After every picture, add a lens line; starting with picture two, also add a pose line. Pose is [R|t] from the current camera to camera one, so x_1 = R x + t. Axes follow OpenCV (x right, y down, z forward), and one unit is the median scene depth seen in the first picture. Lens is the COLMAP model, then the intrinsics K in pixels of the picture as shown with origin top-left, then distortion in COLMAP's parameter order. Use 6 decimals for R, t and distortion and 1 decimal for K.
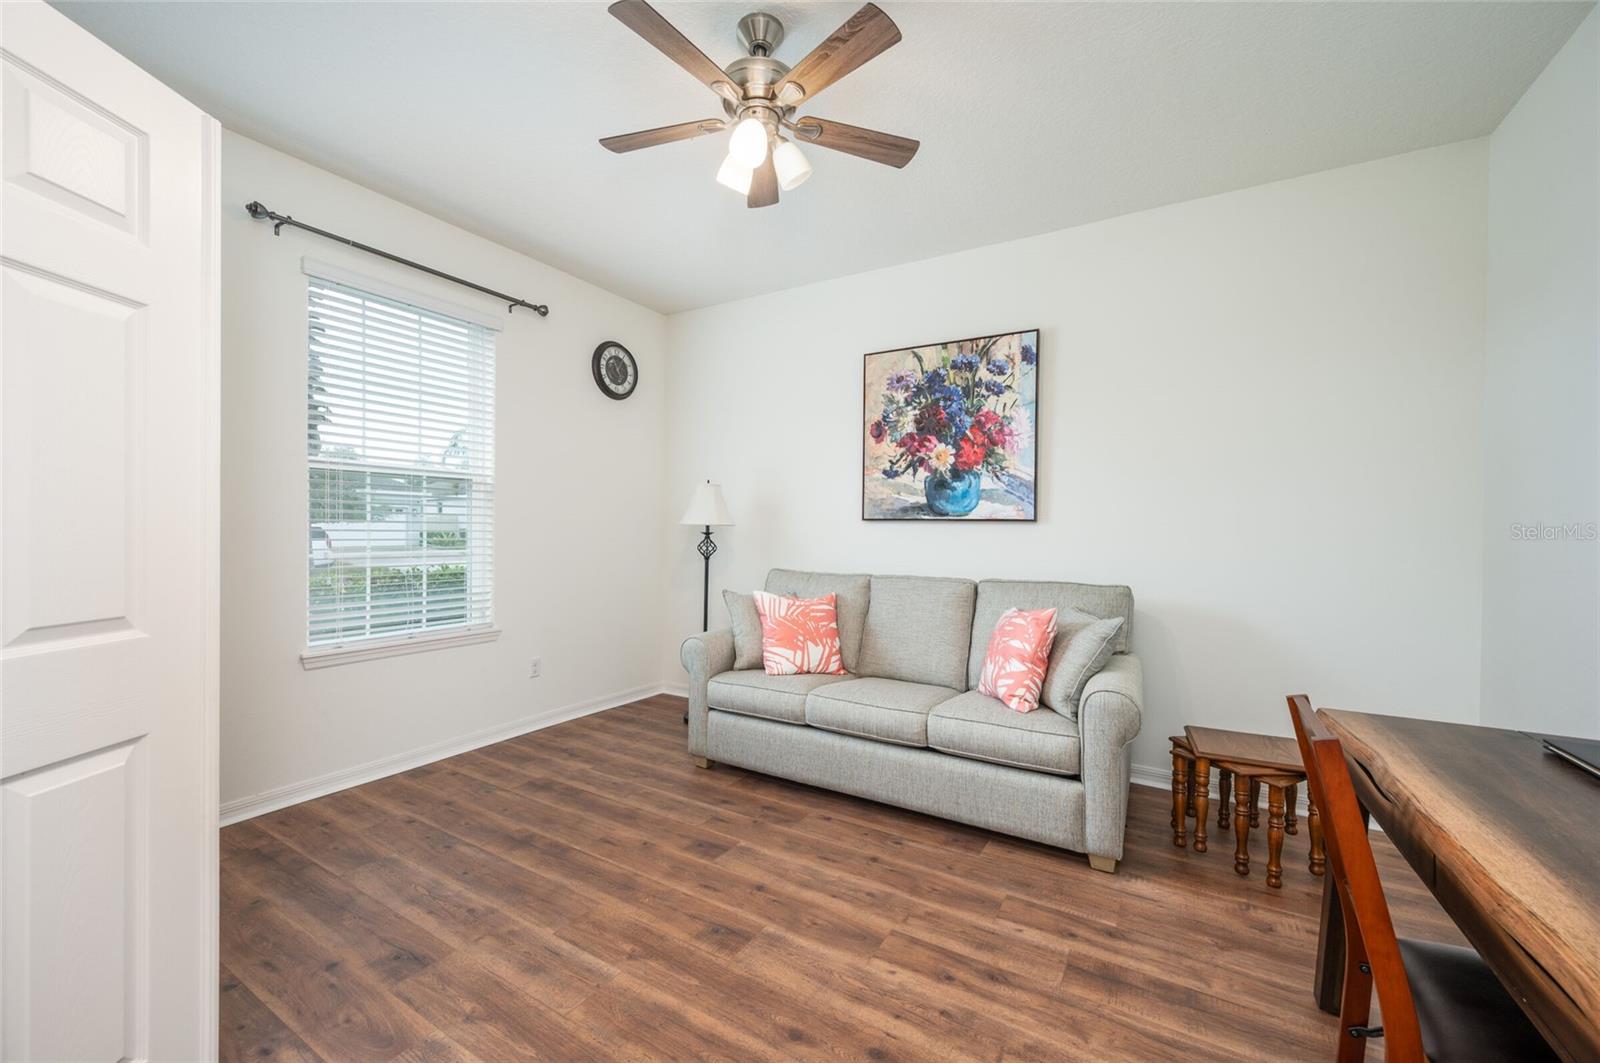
lens RADIAL K [[636.3, 0, 802.2], [0, 636.3, 530.6], [0, 0, 1]] dist [-0.002168, 0.001137]
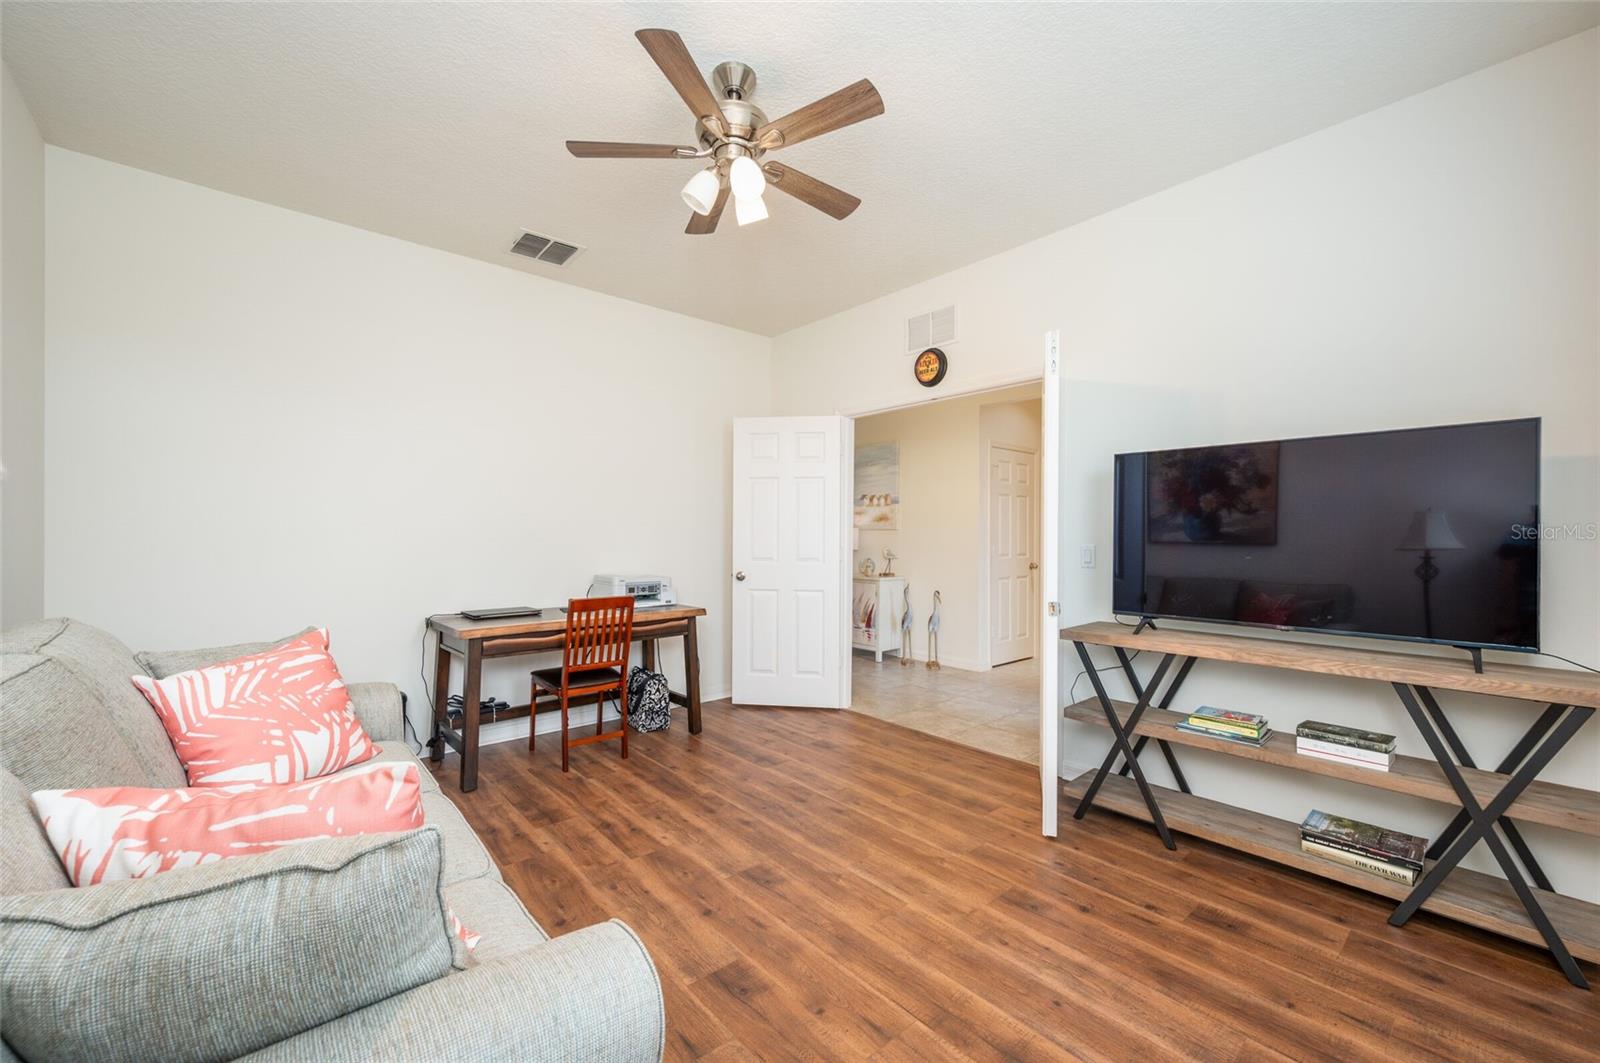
lens RADIAL K [[636.3, 0, 804.3], [0, 636.3, 529.2], [0, 0, 1]] dist [-0.002168, 0.001137]
pose [[-0.952516, -0.011549, 0.304269, -0.545137], [-0.011736, 0.999930, 0.001214, -0.012264], [-0.304262, -0.002414, -0.952585, 2.091373]]
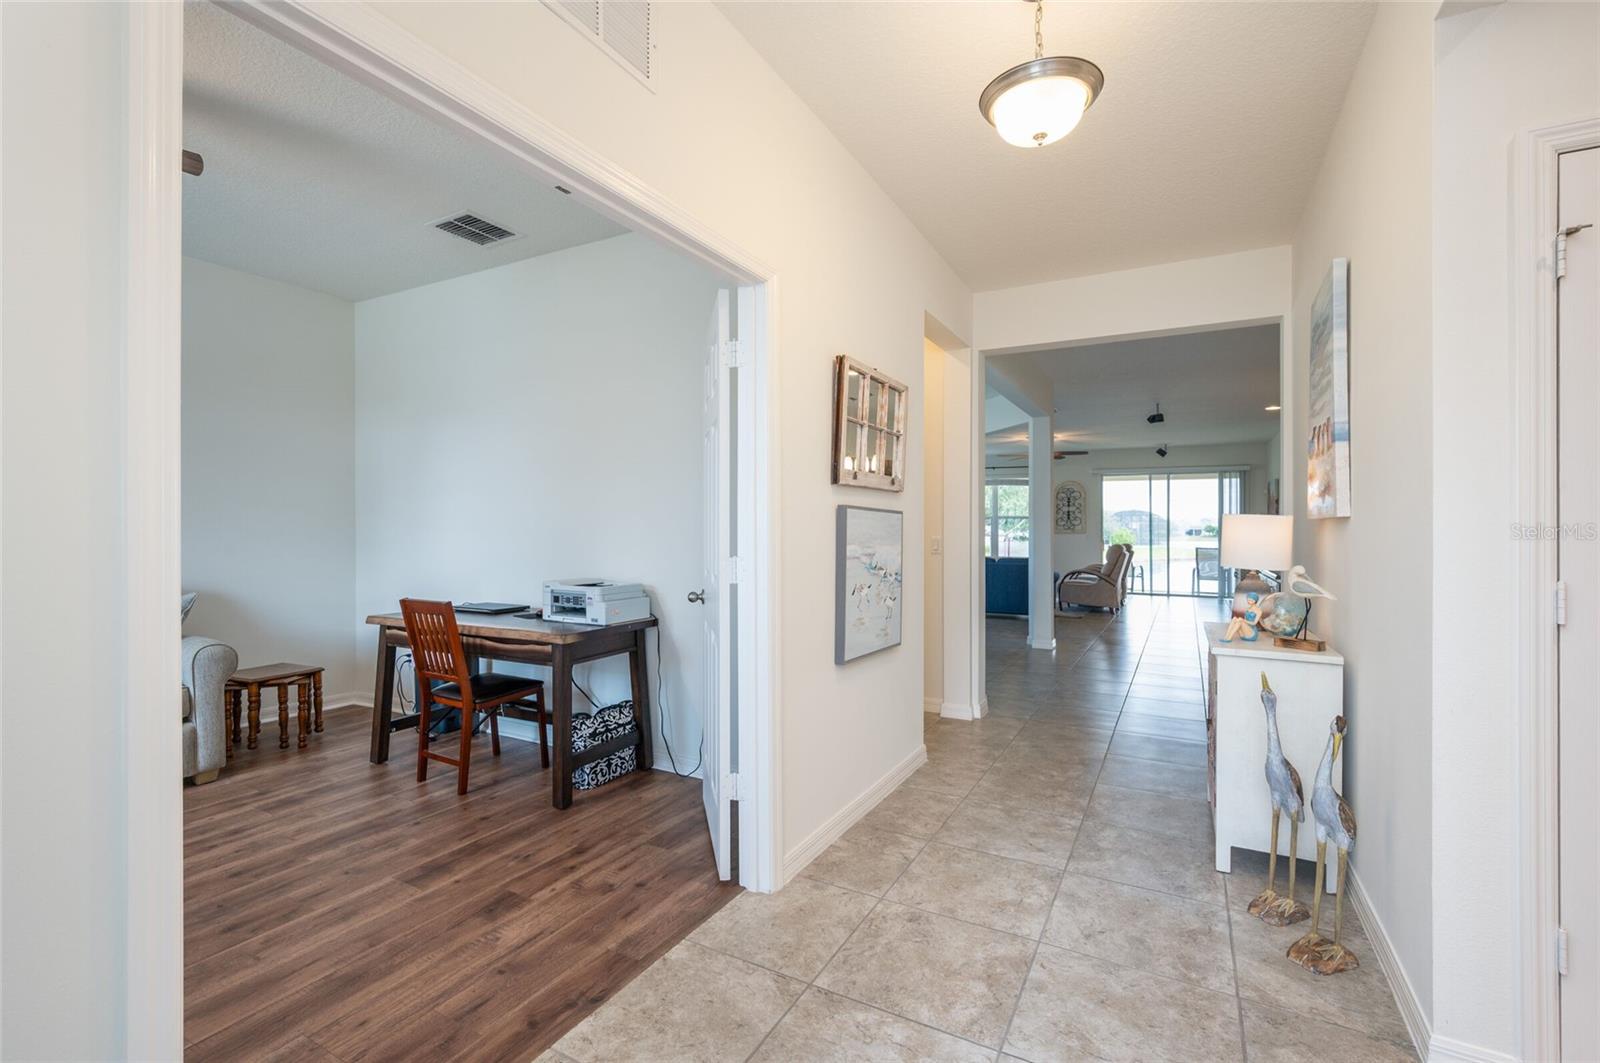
lens RADIAL K [[700.6, 0, 795.7], [0, 700.6, 529.5], [0, 0, 1]] dist [-0.000909, -0.000056]
pose [[-0.039538, -0.005775, 0.999201, -1.215658], [0.000526, 0.999983, 0.005801, 0.001985], [-0.999218, 0.000755, -0.039534, -0.194338]]
